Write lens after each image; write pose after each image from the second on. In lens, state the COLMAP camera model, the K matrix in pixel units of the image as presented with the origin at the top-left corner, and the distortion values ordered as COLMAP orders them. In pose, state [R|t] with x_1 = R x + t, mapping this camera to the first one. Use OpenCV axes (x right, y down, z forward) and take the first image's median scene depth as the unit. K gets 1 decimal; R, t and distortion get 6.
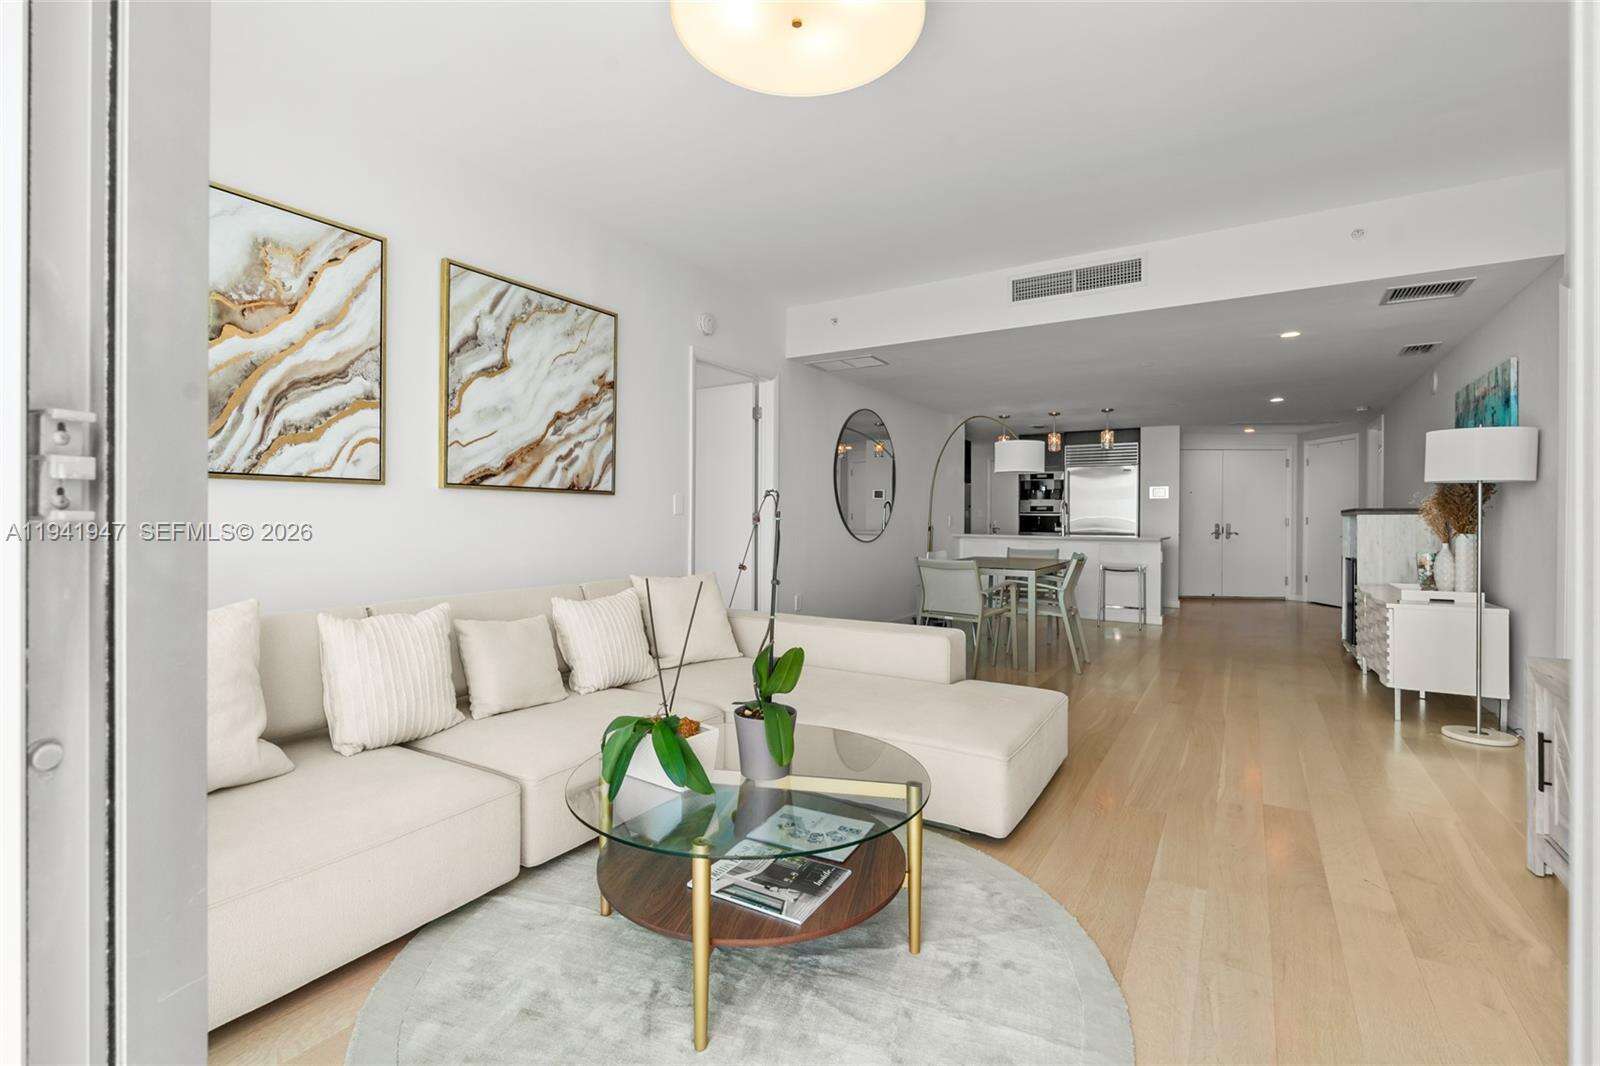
lens RADIAL K [[704.7, 0, 799.6], [0, 704.7, 518.0], [0, 0, 1]] dist [-0.006702, 0.000320]
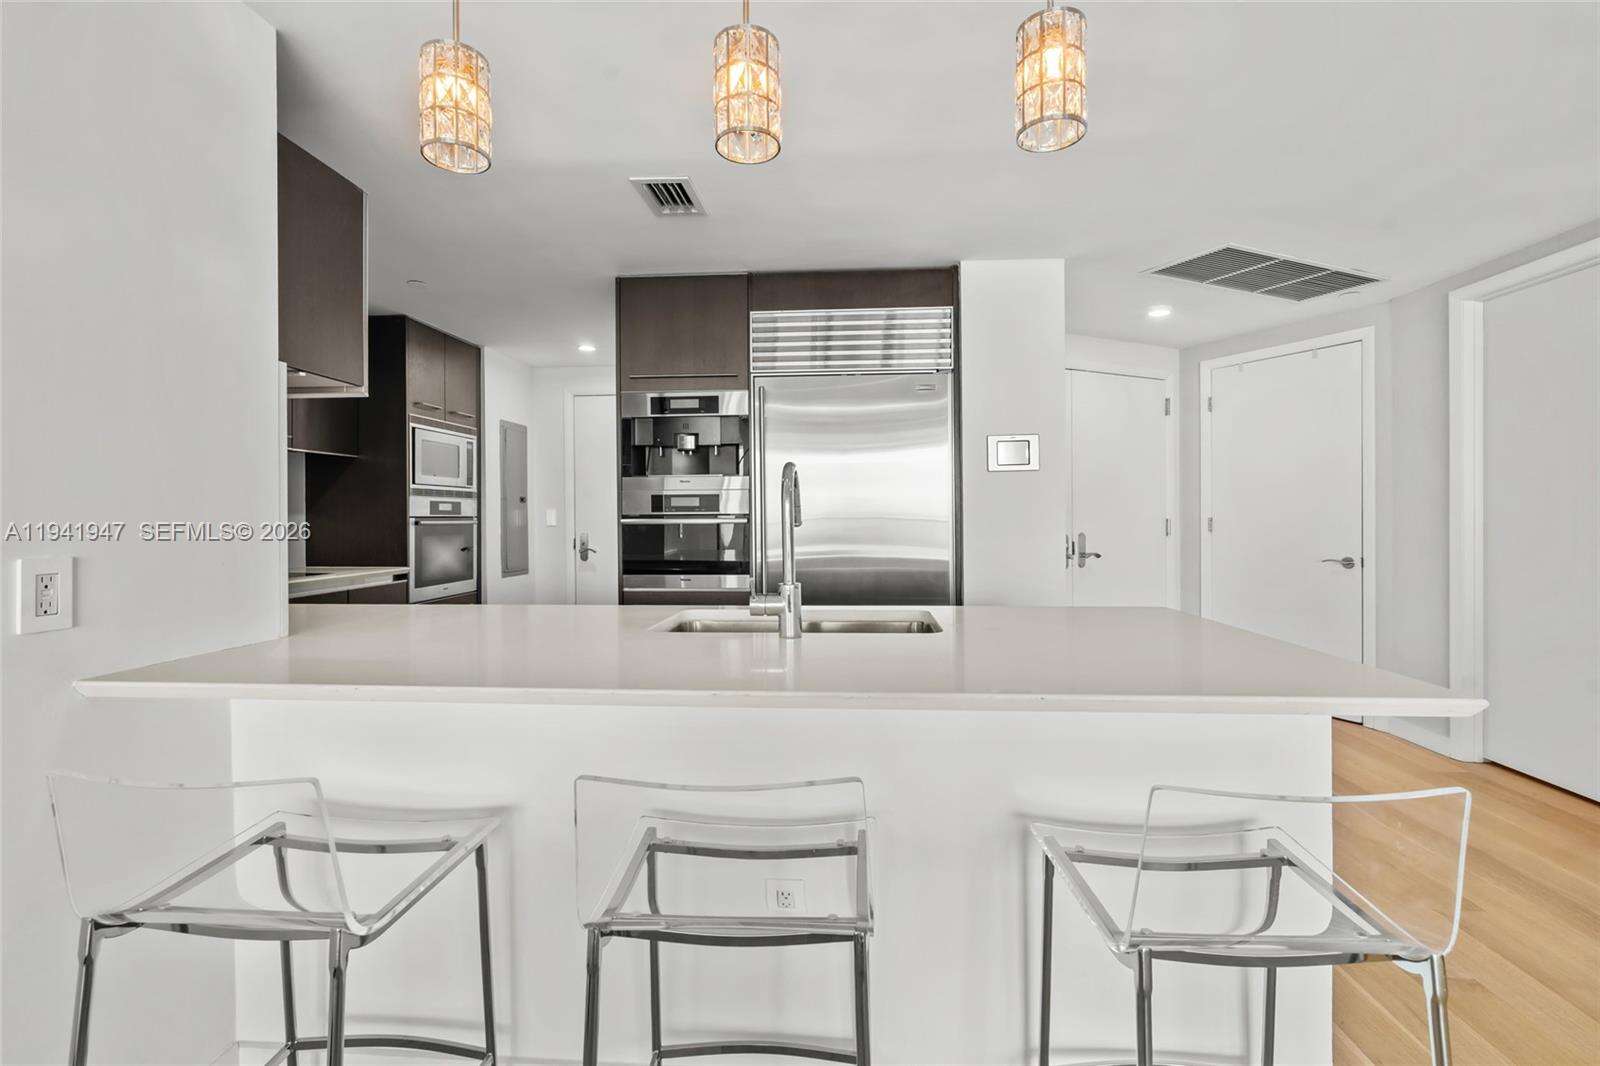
lens RADIAL K [[704.7, 0, 802.6], [0, 704.7, 512.1], [0, 0, 1]] dist [-0.006702, 0.000320]
pose [[0.881531, -0.011064, 0.471997, 0.253470], [0.013821, 0.999902, -0.002374, -0.007732], [-0.471924, 0.008617, 0.881597, 0.732103]]
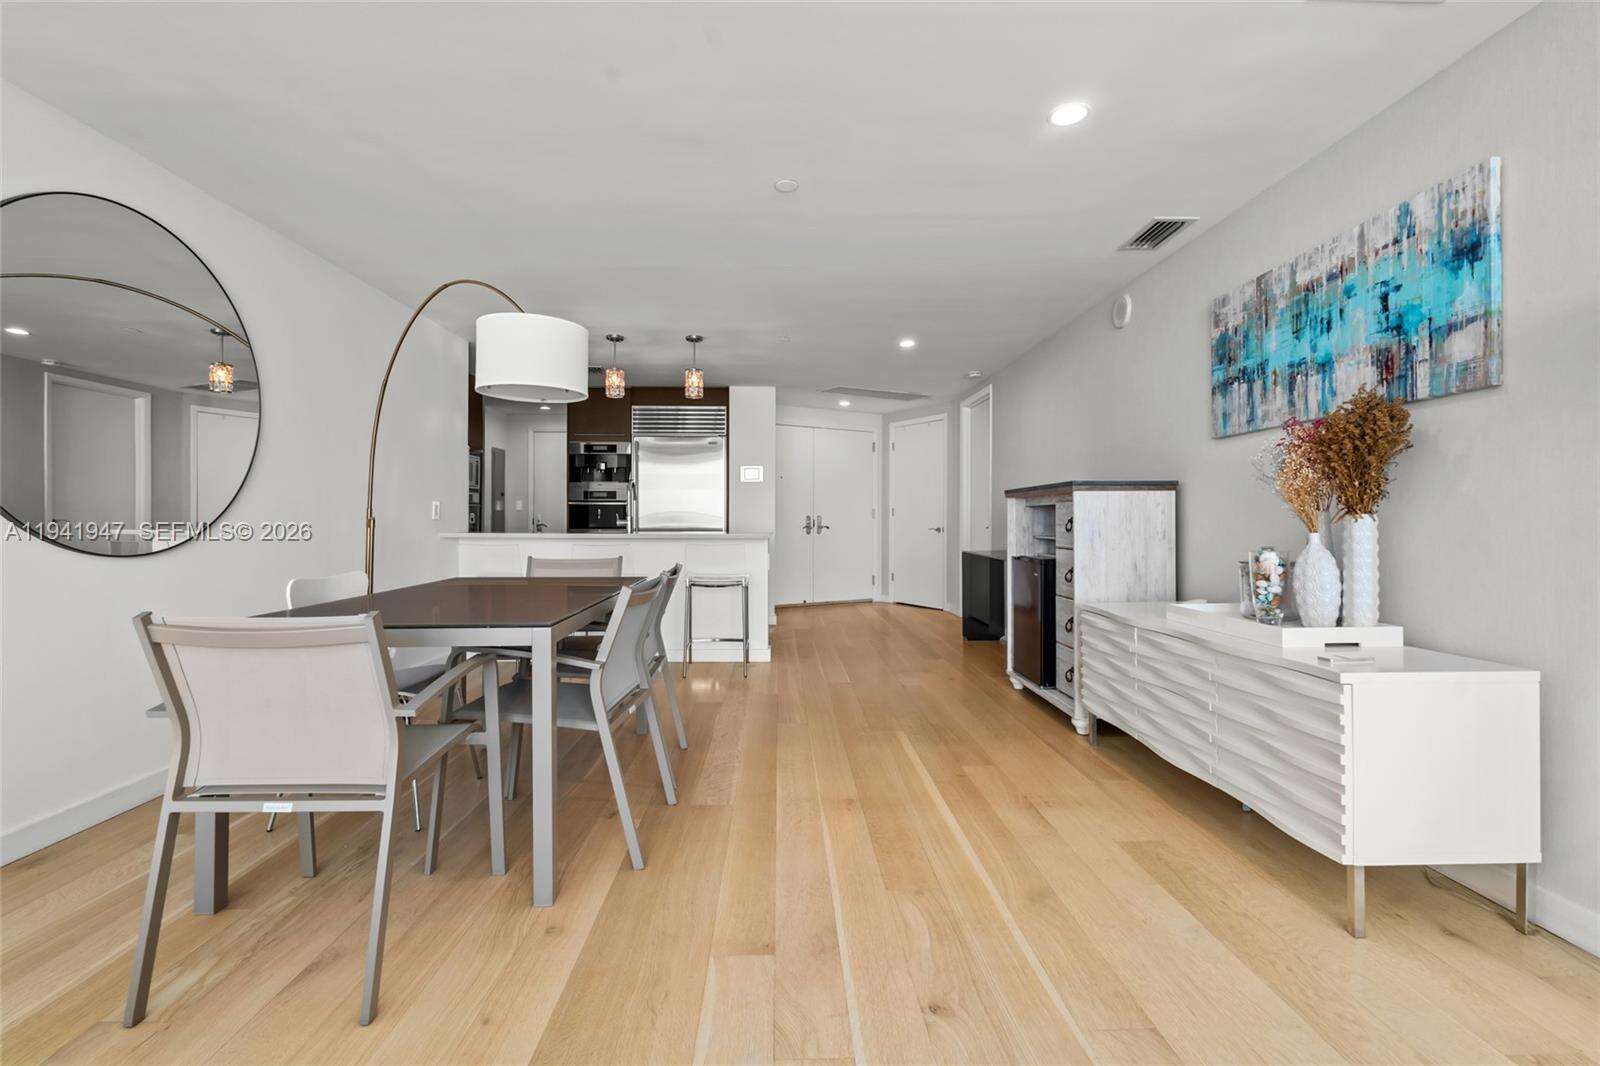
lens RADIAL K [[704.7, 0, 795.8], [0, 704.7, 524.2], [0, 0, 1]] dist [-0.006702, 0.000320]
pose [[0.833174, -0.009255, 0.552933, 0.128904], [0.004022, 0.999935, 0.010676, 0.009565], [-0.552996, -0.006671, 0.833157, 0.337326]]
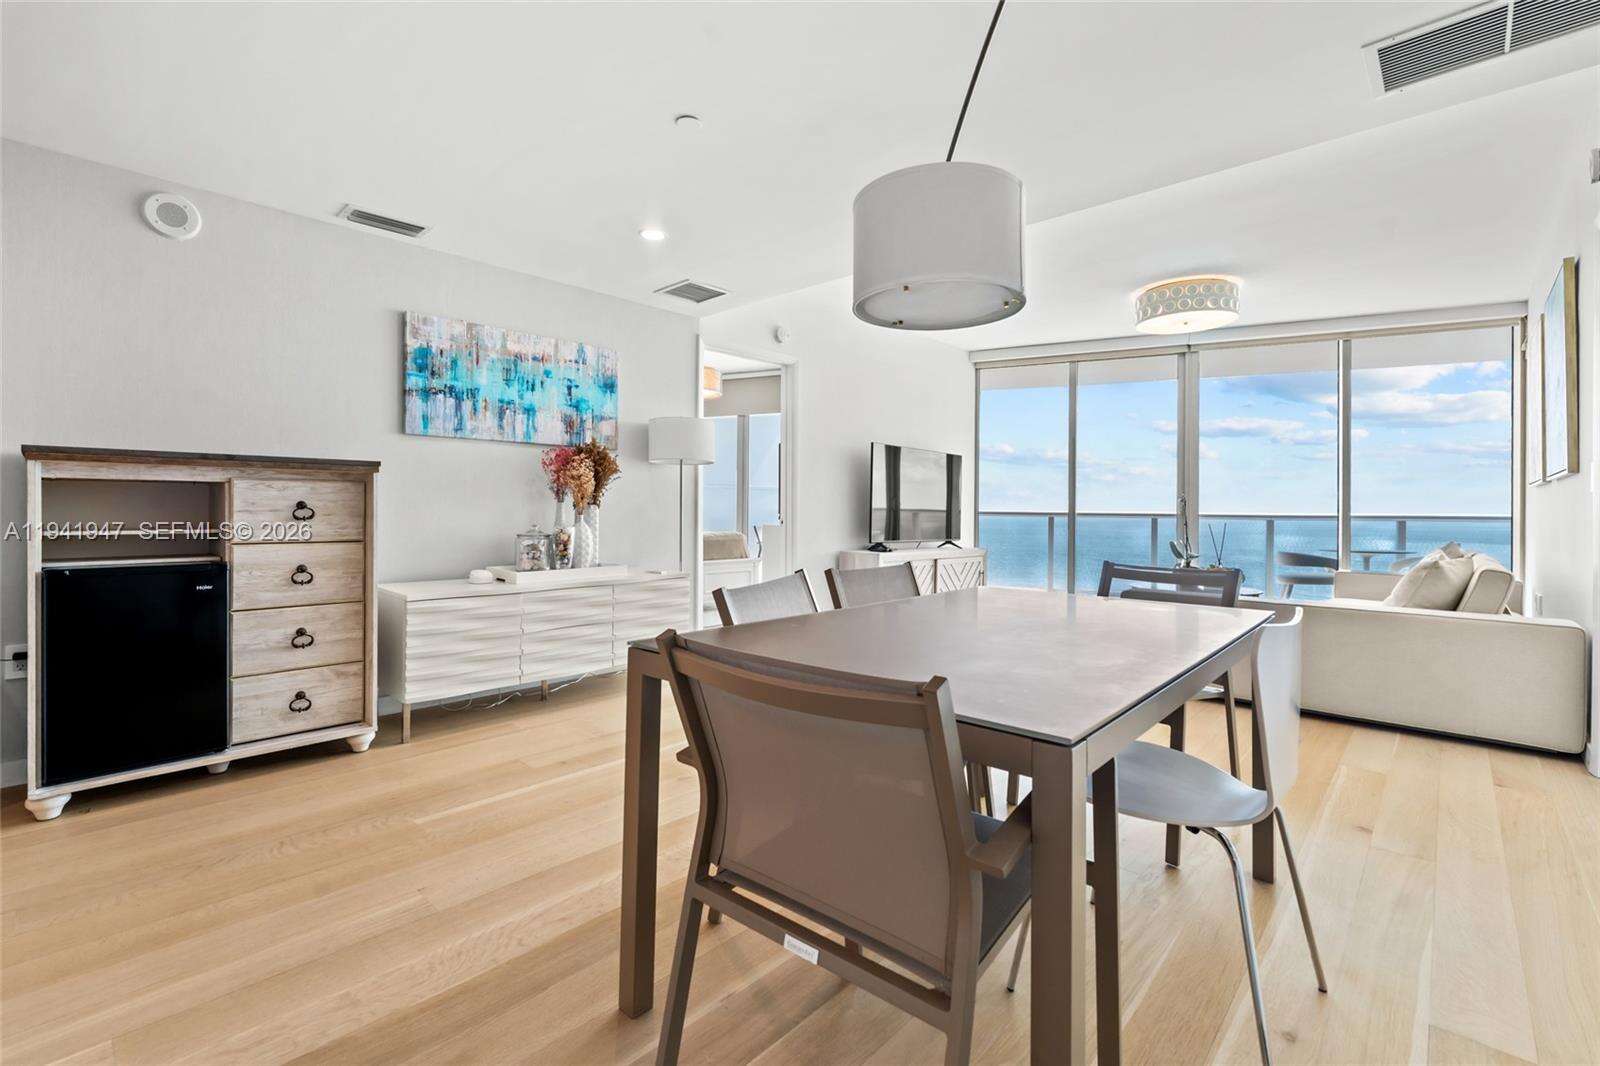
lens RADIAL K [[704.7, 0, 799.2], [0, 704.7, 509.9], [0, 0, 1]] dist [-0.006702, 0.000320]
pose [[-0.982546, -0.014031, 0.185489, 0.200052], [-0.014290, 0.999898, -0.000064, 0.011075], [-0.185469, -0.002713, -0.982646, 0.827875]]
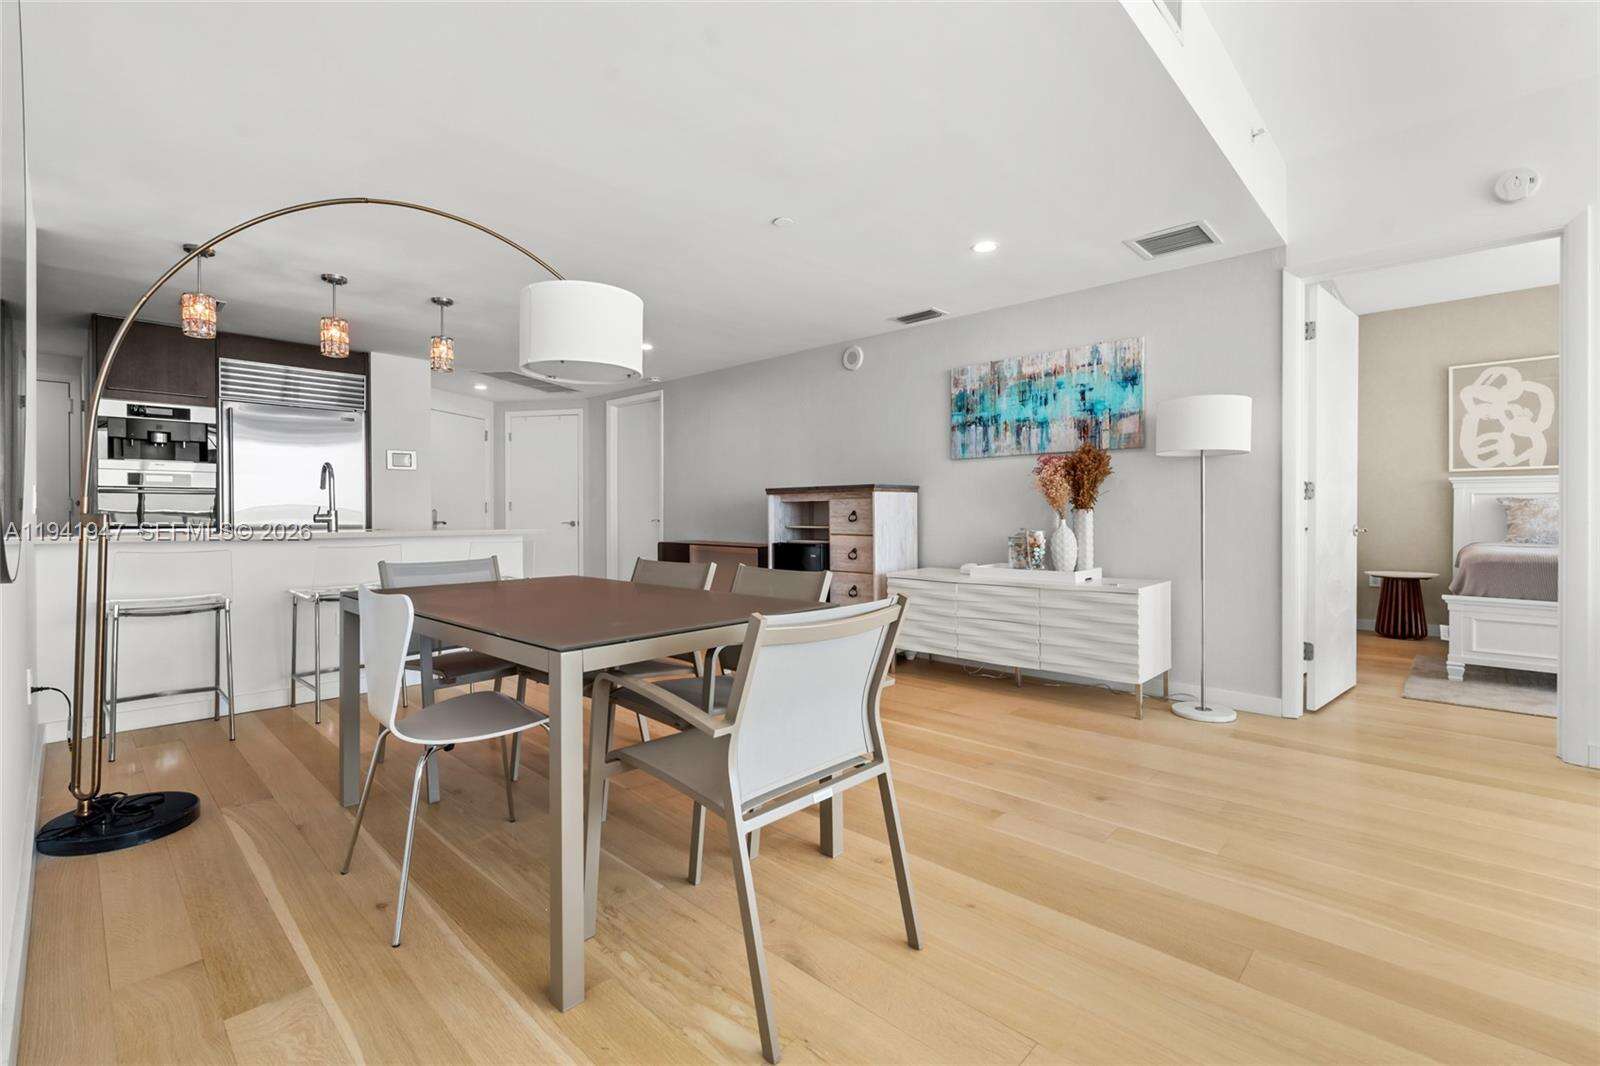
lens RADIAL K [[704.7, 0, 800.5], [0, 704.7, 521.3], [0, 0, 1]] dist [-0.006702, 0.000320]
pose [[0.195401, -0.018171, 0.980555, -0.043058], [0.002923, 0.999835, 0.017945, 0.008879], [-0.980719, -0.000641, 0.195422, 0.510866]]
